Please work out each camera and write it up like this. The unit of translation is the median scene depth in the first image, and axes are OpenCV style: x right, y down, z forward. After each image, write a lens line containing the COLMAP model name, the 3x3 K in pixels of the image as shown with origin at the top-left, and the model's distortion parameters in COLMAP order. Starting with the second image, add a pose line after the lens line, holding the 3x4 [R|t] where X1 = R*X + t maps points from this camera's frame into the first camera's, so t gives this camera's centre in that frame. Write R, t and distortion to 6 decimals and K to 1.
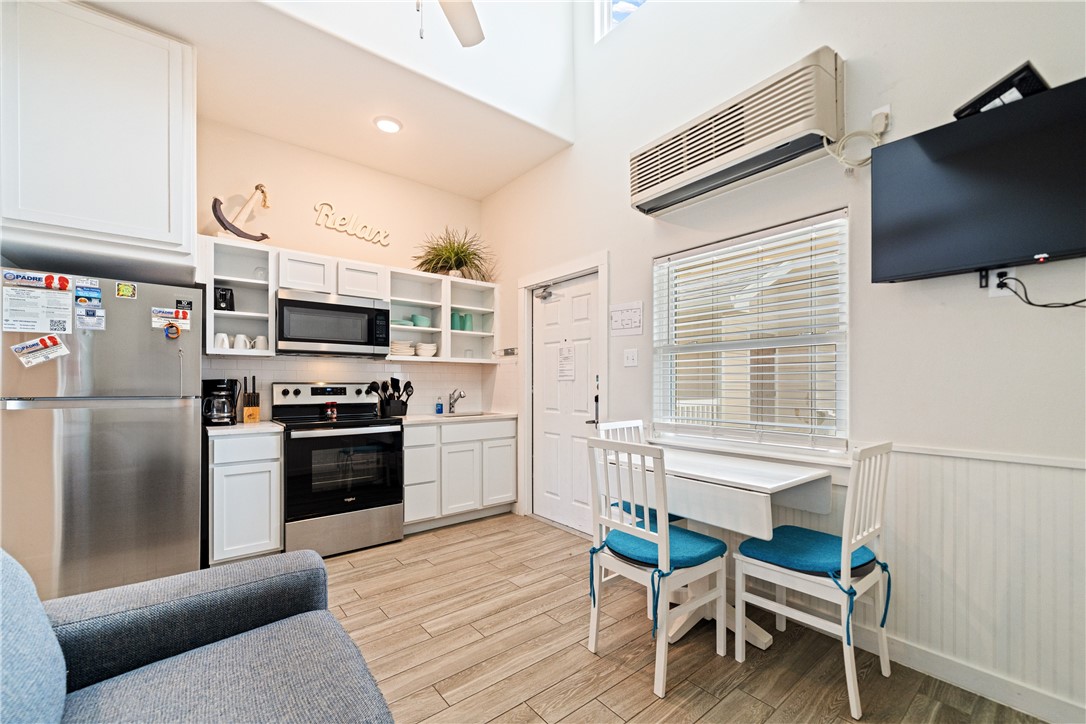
lens RADIAL K [[435.3, 0, 543.9], [0, 435.3, 383.4], [0, 0, 1]] dist [-0.001023, -0.000181]
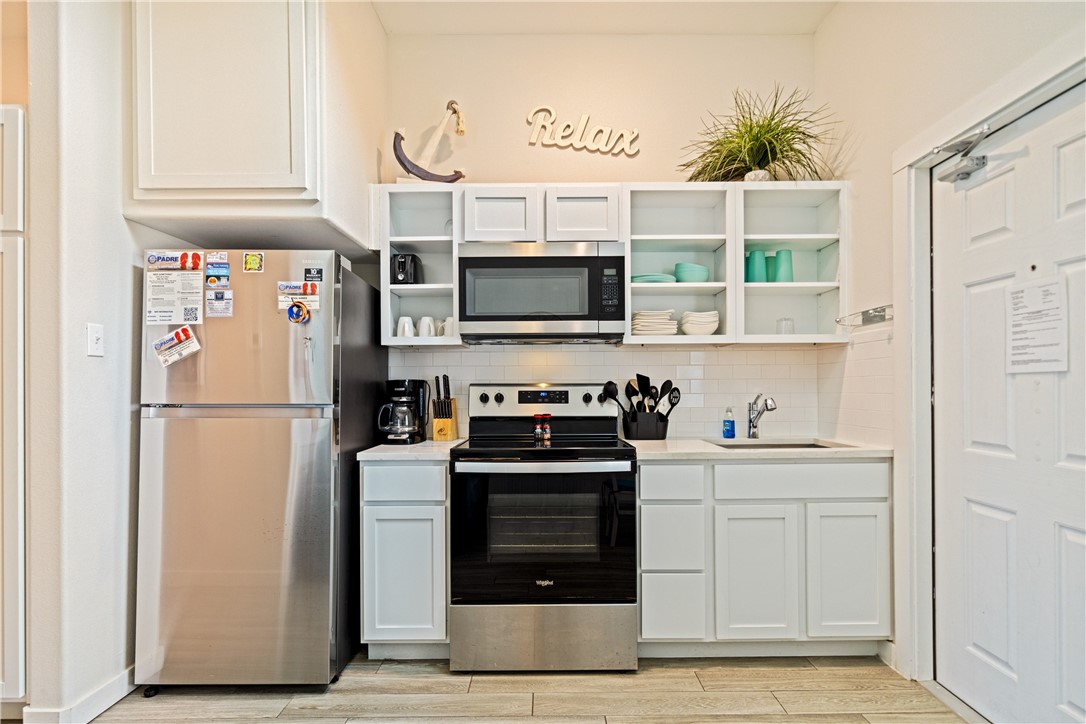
lens RADIAL K [[549.4, 0, 549.1], [0, 549.4, 384.4], [0, 0, 1]] dist [0.002119, 0.000322]
pose [[0.783997, -0.005579, -0.620740, 0.017367], [0.006239, 0.999980, -0.001107, 0.000592], [0.620734, -0.003005, 0.784016, 0.383211]]
